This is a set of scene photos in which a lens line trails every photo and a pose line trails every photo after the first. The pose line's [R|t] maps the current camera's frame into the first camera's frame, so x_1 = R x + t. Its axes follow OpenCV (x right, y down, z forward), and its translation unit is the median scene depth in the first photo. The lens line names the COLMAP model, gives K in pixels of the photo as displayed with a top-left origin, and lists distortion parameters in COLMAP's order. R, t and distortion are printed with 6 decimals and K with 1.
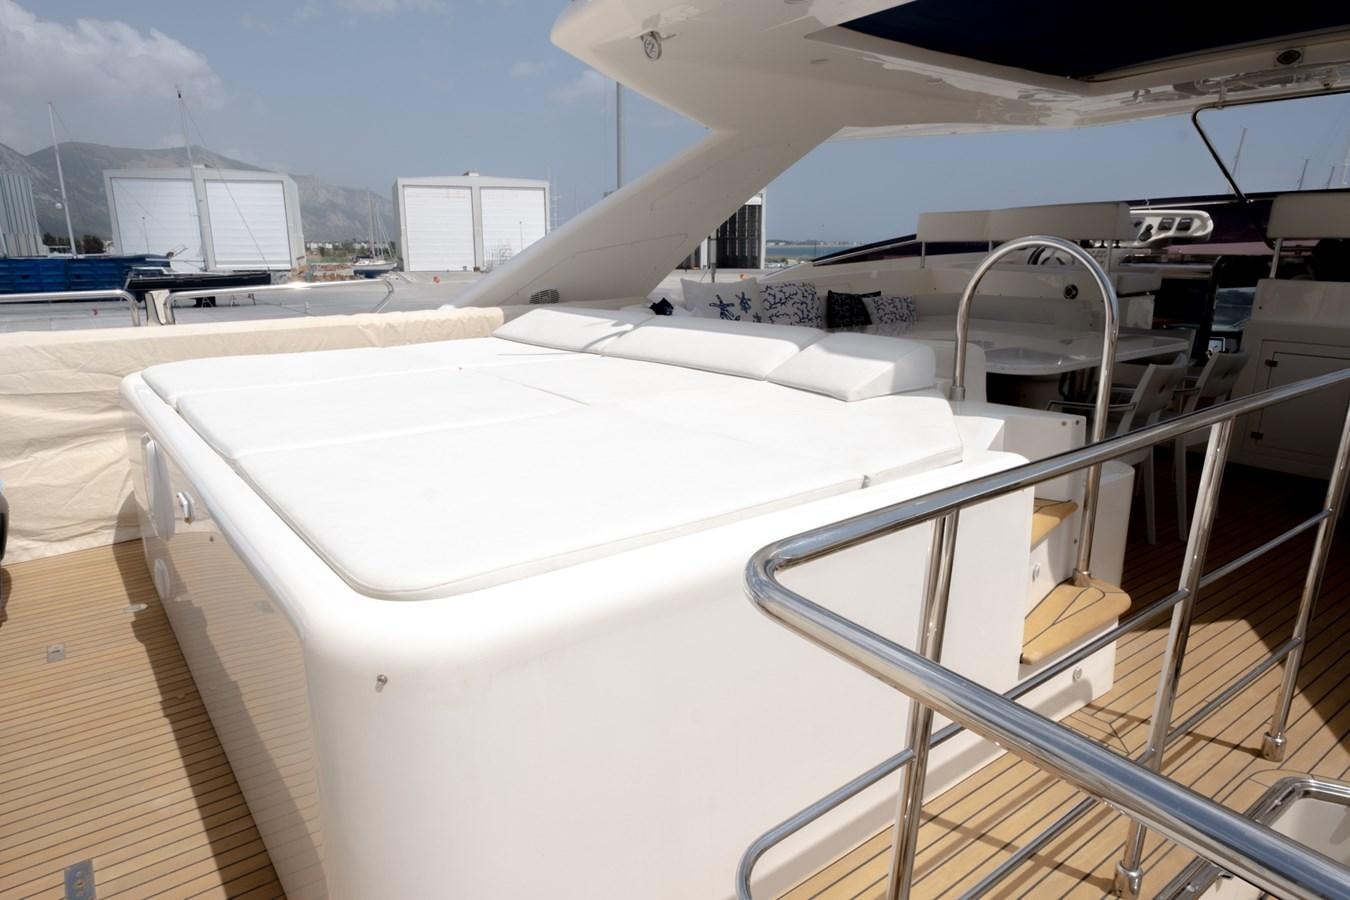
lens RADIAL K [[836.9, 0, 669.3], [0, 836.9, 466.1], [0, 0, 1]] dist [-0.006057, -0.002218]
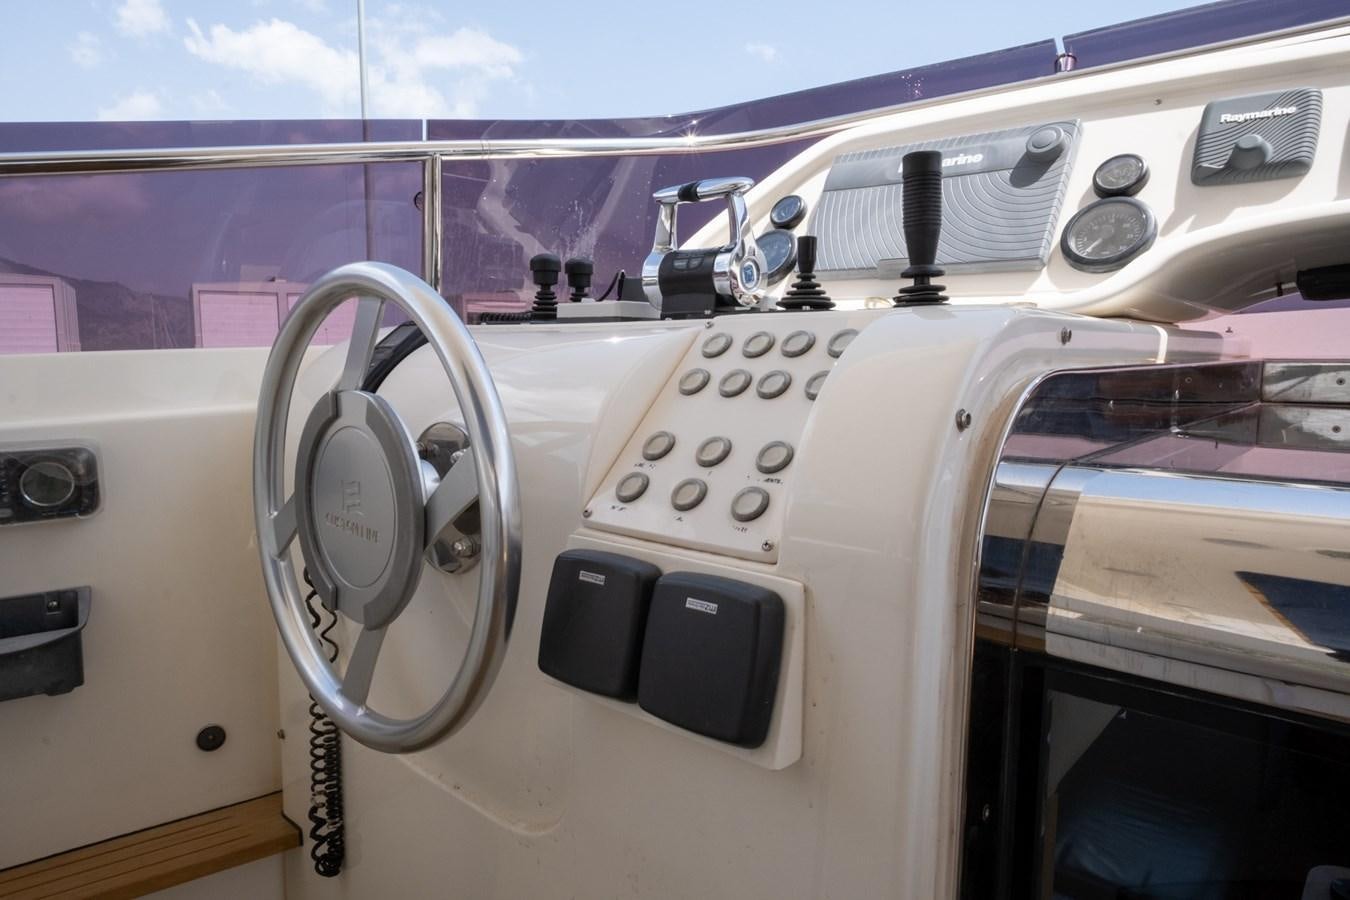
lens RADIAL K [[836.9, 0, 669.3], [0, 836.9, 466.1], [0, 0, 1]] dist [-0.006057, -0.002218]
pose [[0.982589, -0.026226, 0.183934, 0.543596], [0.048935, 0.991564, -0.120029, -0.258124], [-0.179234, 0.126940, 0.975583, 1.013827]]
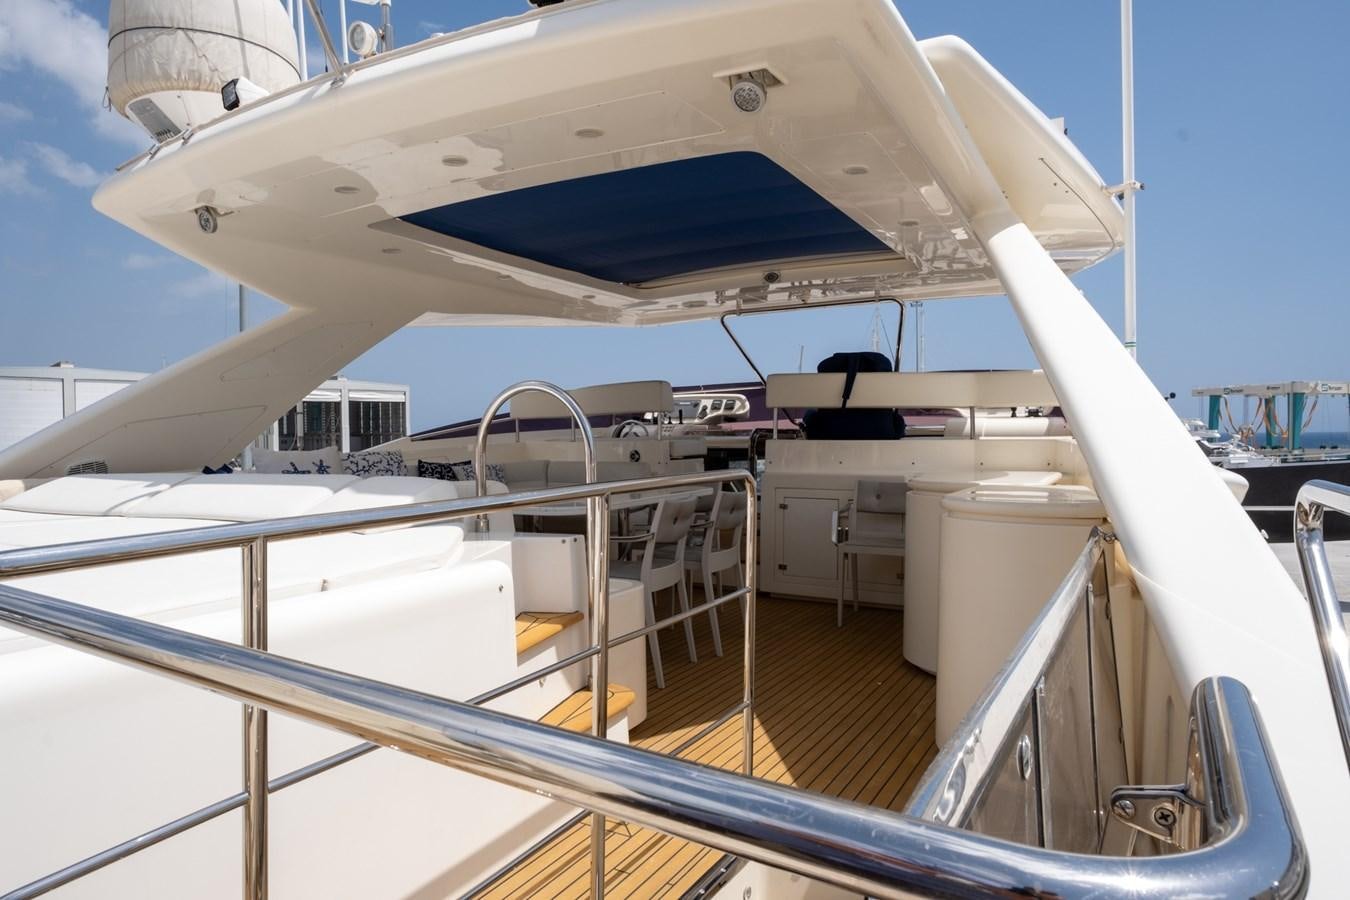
lens RADIAL K [[836.9, 0, 669.3], [0, 836.9, 466.1], [0, 0, 1]] dist [-0.006057, -0.002218]
pose [[0.921576, -0.017077, 0.387822, 0.074227], [0.105751, 0.972292, -0.208482, 0.043795], [-0.373516, 0.233145, 0.897847, -0.037448]]
